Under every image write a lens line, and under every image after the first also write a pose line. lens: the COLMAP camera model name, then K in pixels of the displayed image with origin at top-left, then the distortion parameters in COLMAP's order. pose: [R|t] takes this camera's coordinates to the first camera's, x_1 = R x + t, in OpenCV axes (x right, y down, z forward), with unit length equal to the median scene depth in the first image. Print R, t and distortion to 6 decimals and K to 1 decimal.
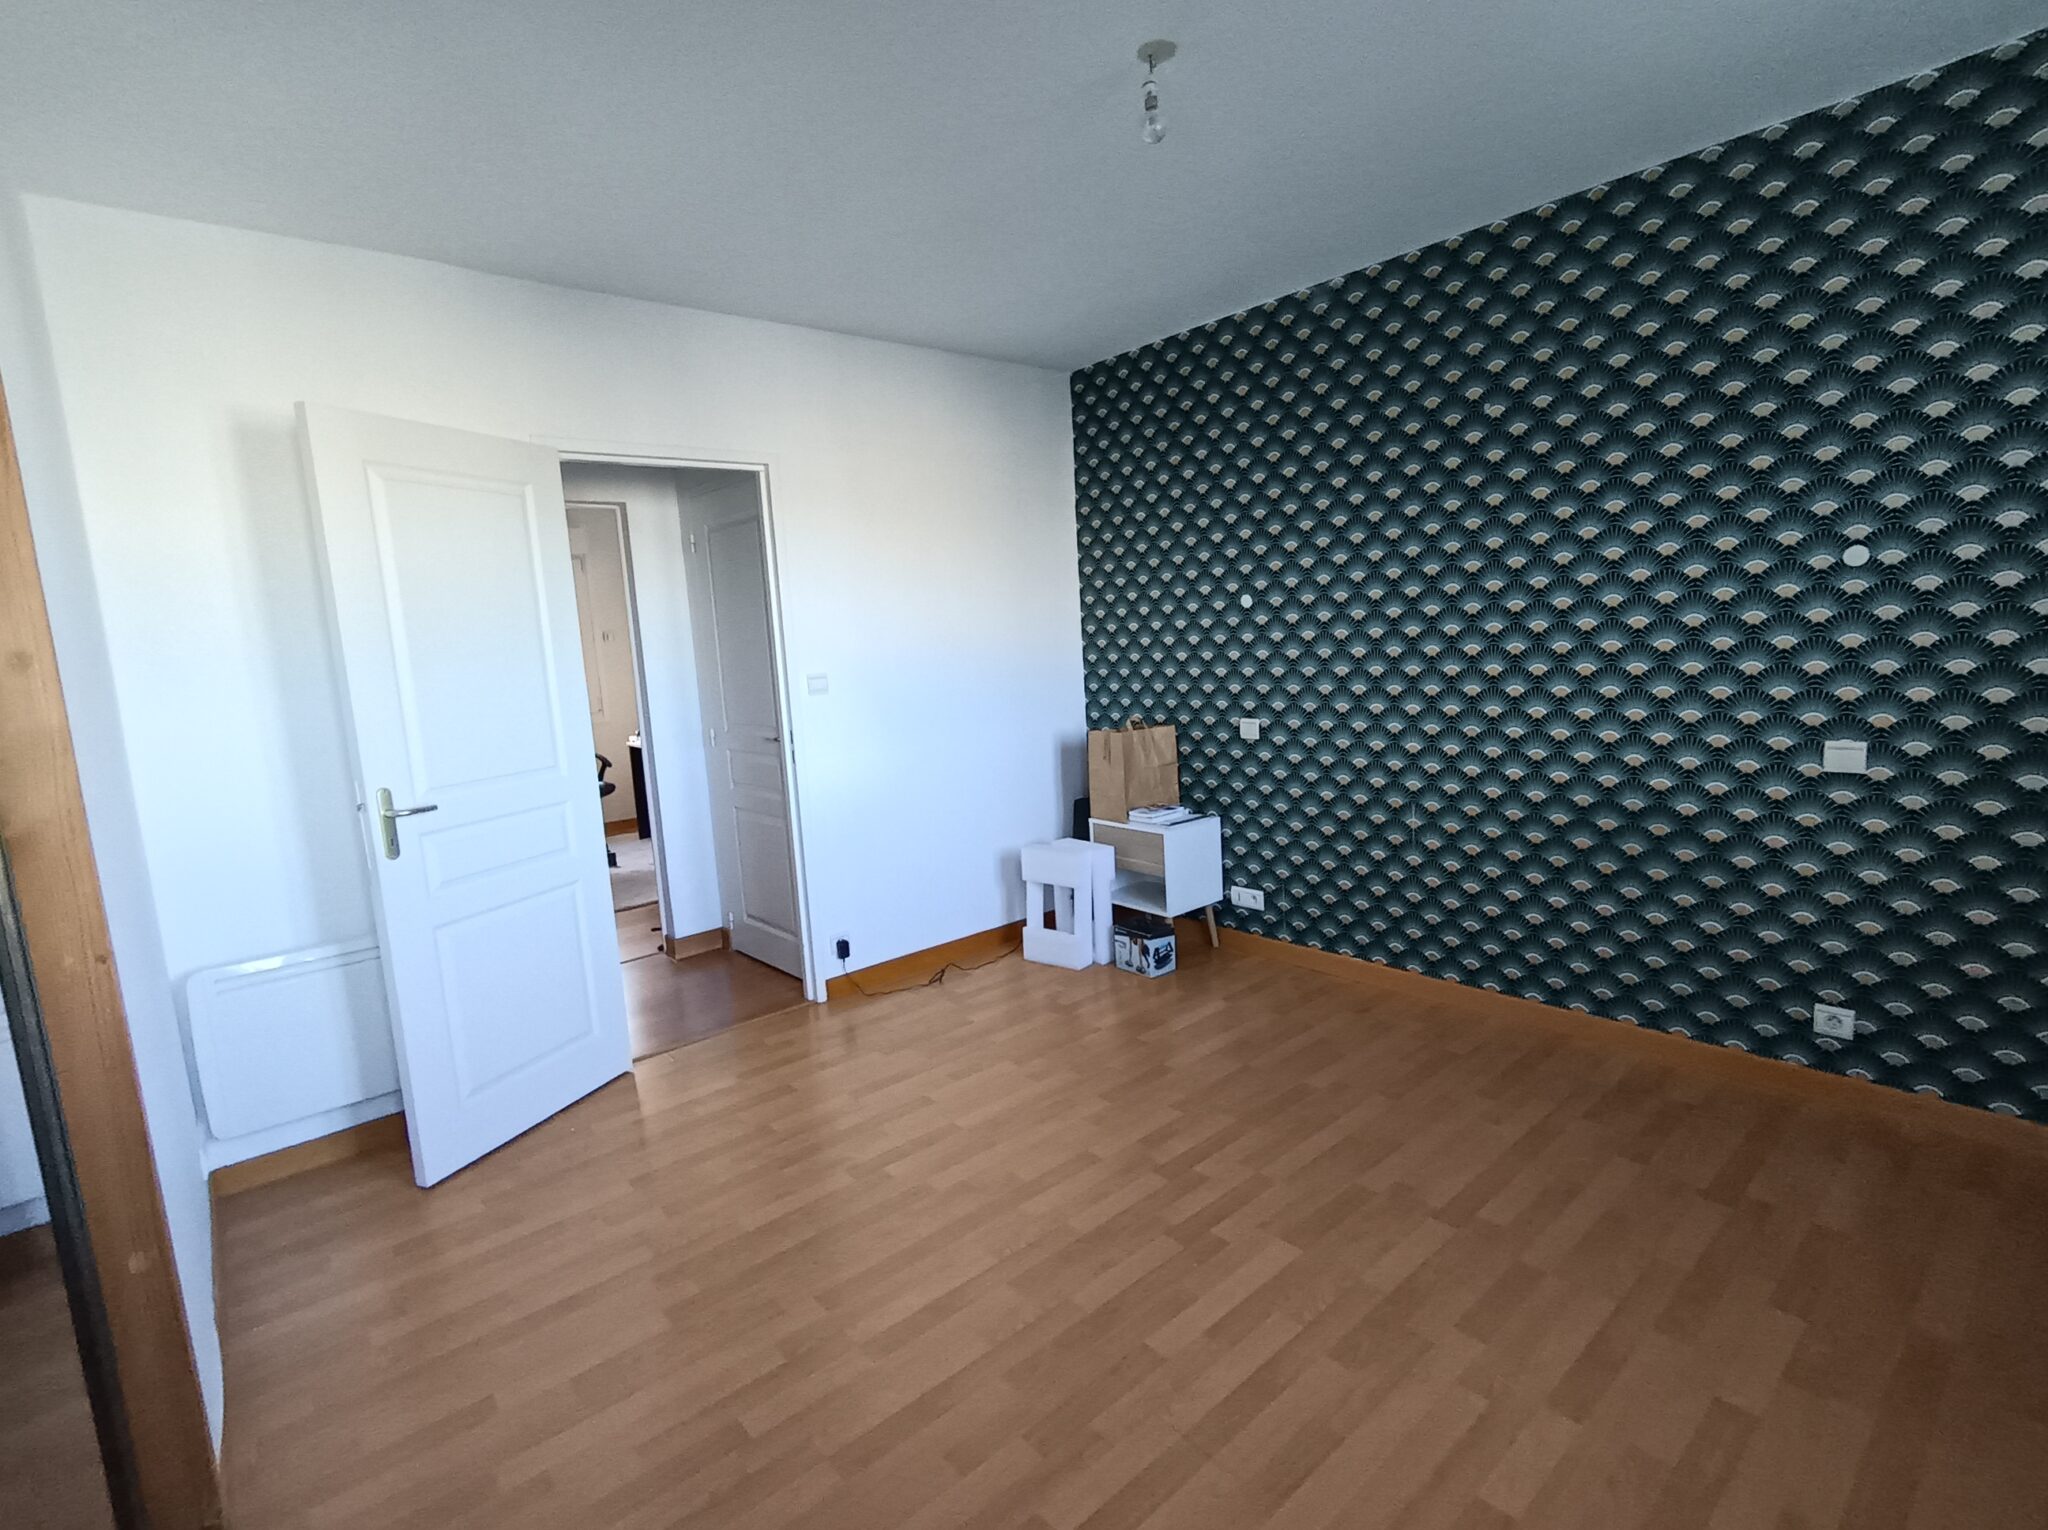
lens RADIAL K [[960.5, 0, 1013.8], [0, 960.5, 782.9], [0, 0, 1]] dist [0.010399, -0.004578]
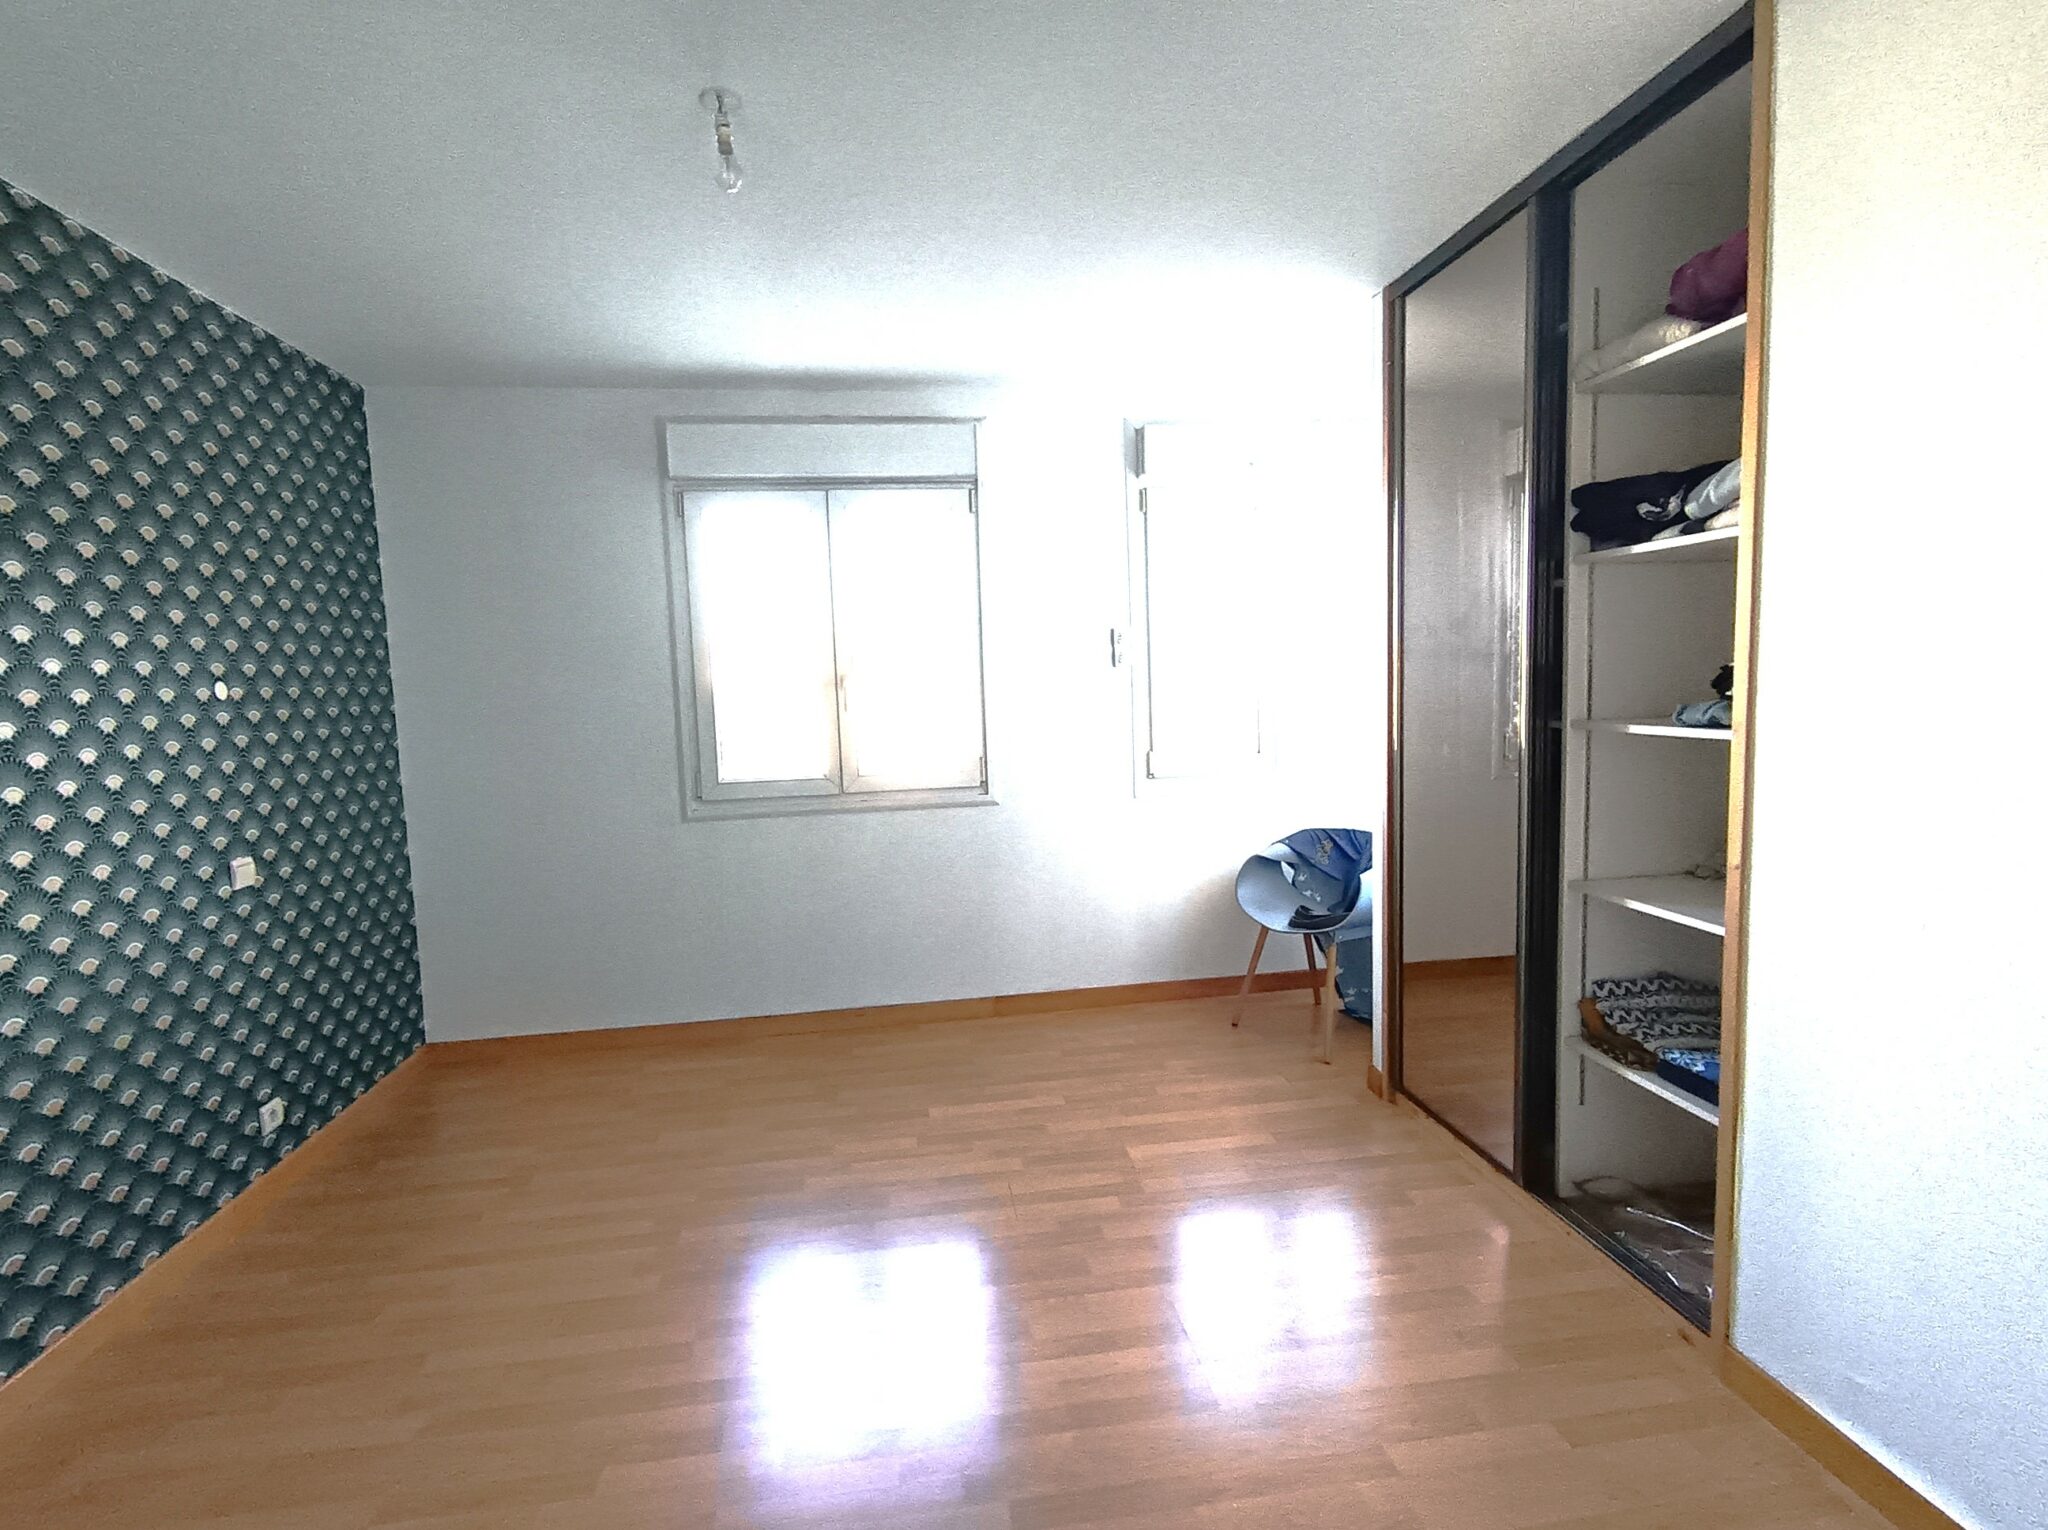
lens RADIAL K [[960.5, 0, 1008.4], [0, 960.5, 770.0], [0, 0, 1]] dist [0.010399, -0.004578]
pose [[-0.837114, 0.029095, 0.546254, -0.448192], [0.159131, 0.968351, 0.192286, -0.206566], [-0.523370, 0.247891, -0.815250, 1.380479]]
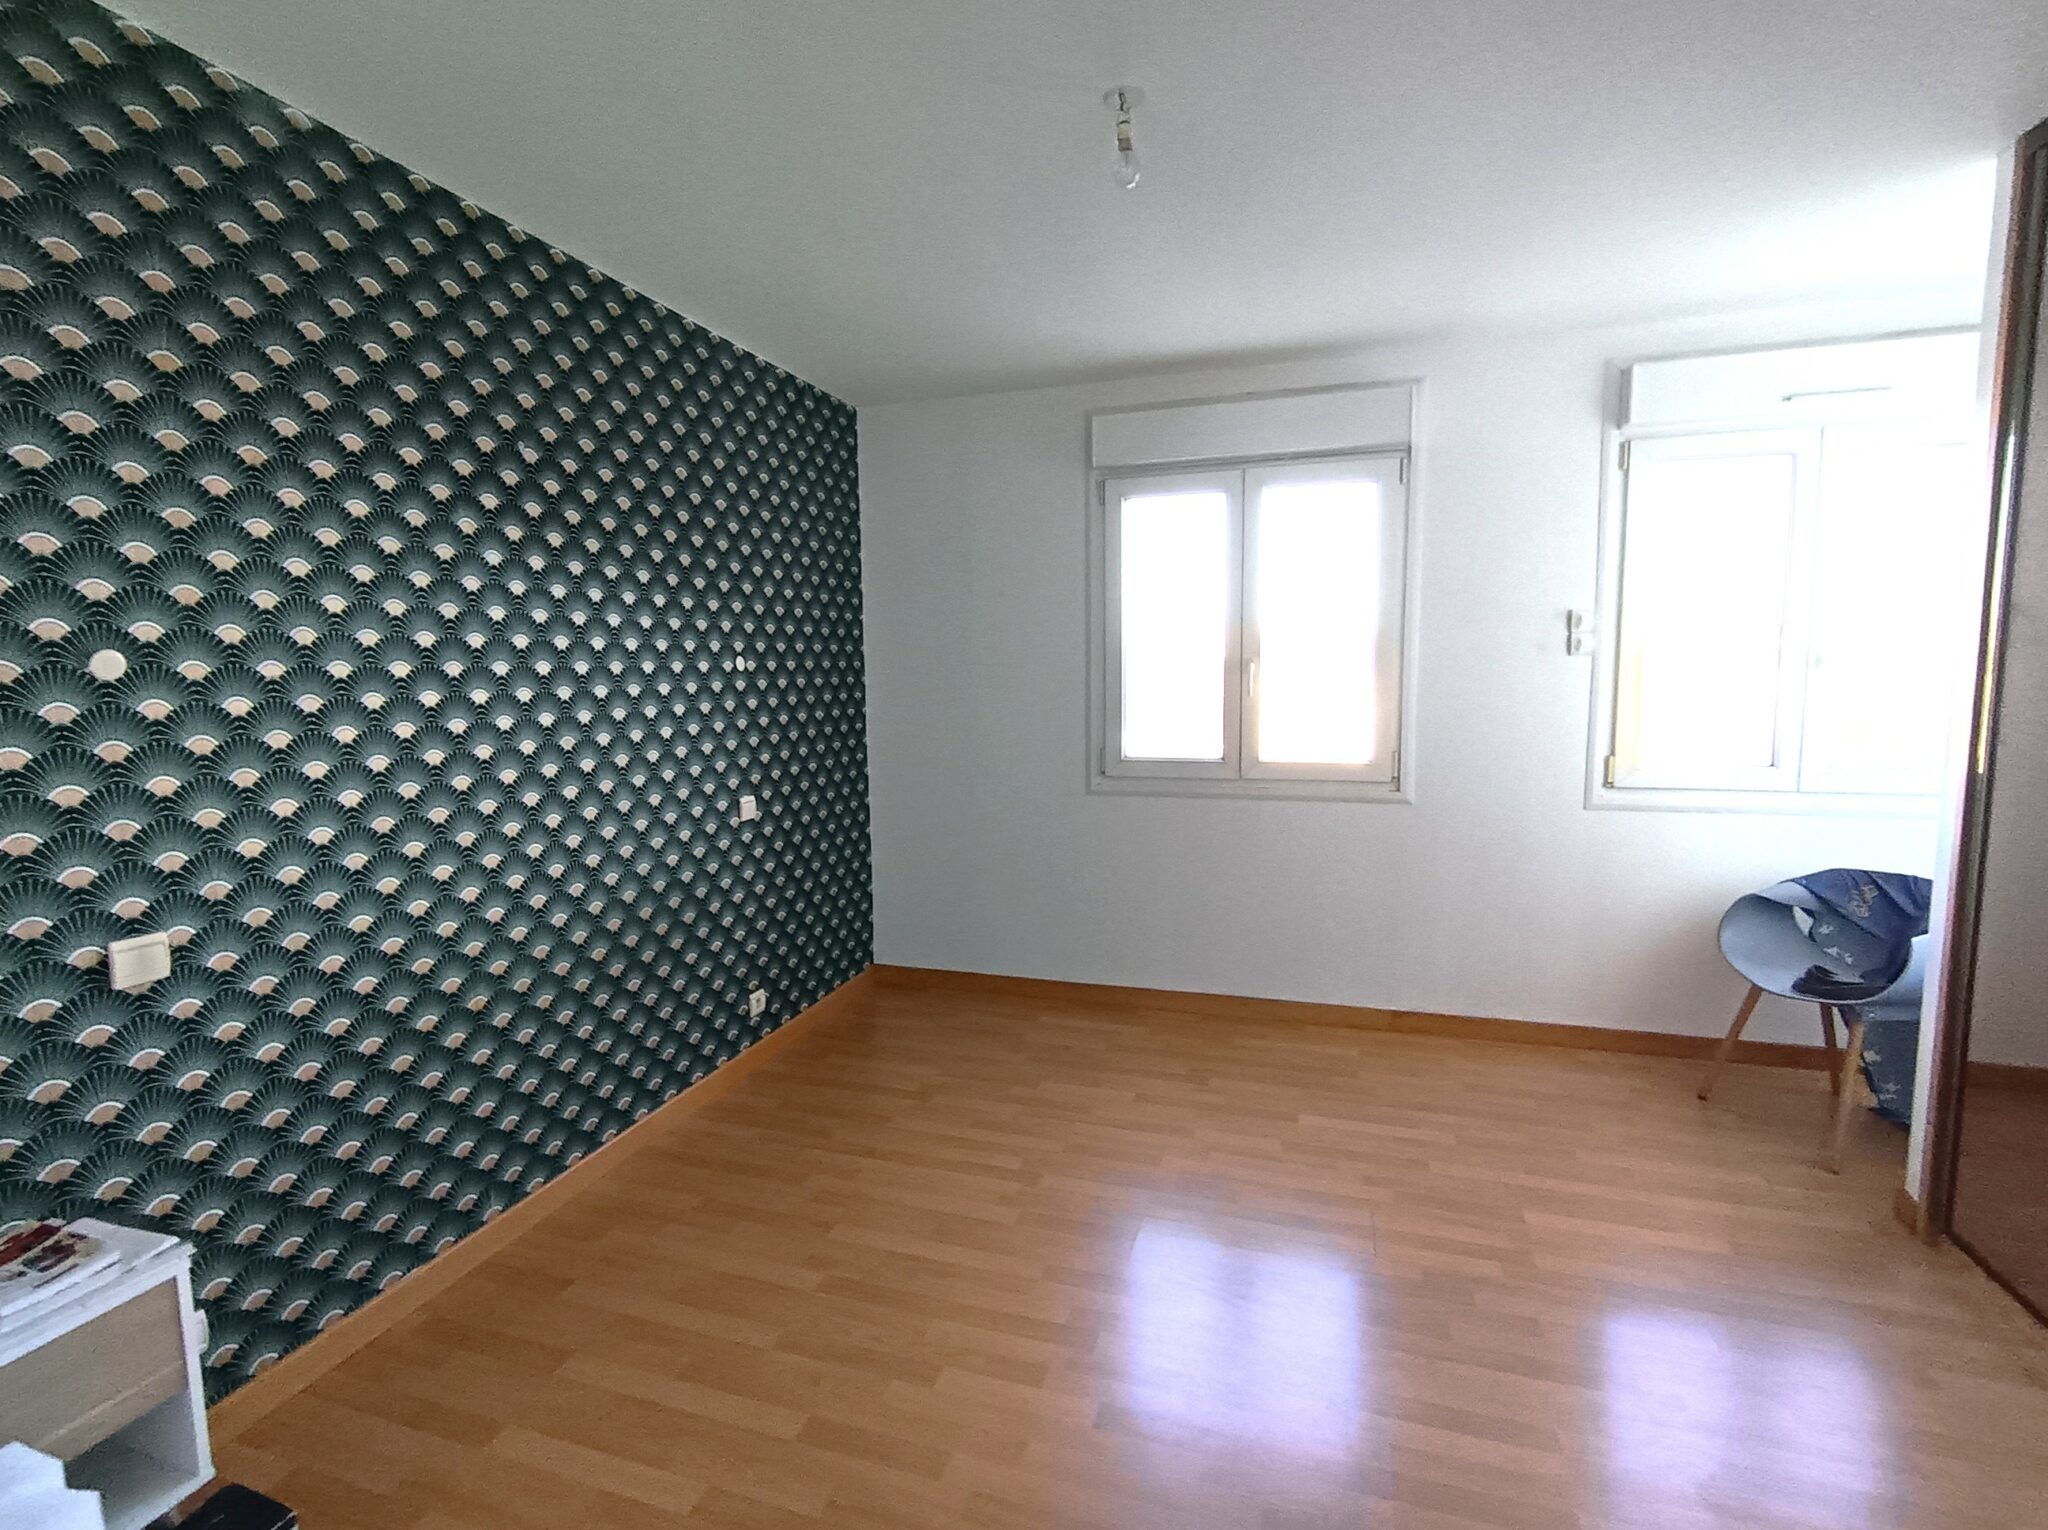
lens RADIAL K [[960.5, 0, 1015.6], [0, 960.5, 765.9], [0, 0, 1]] dist [0.010399, -0.004578]
pose [[-0.518904, -0.029485, 0.854324, -0.491310], [0.170021, 0.975878, 0.136949, -0.203942], [-0.837754, 0.216316, -0.501374, 1.327961]]
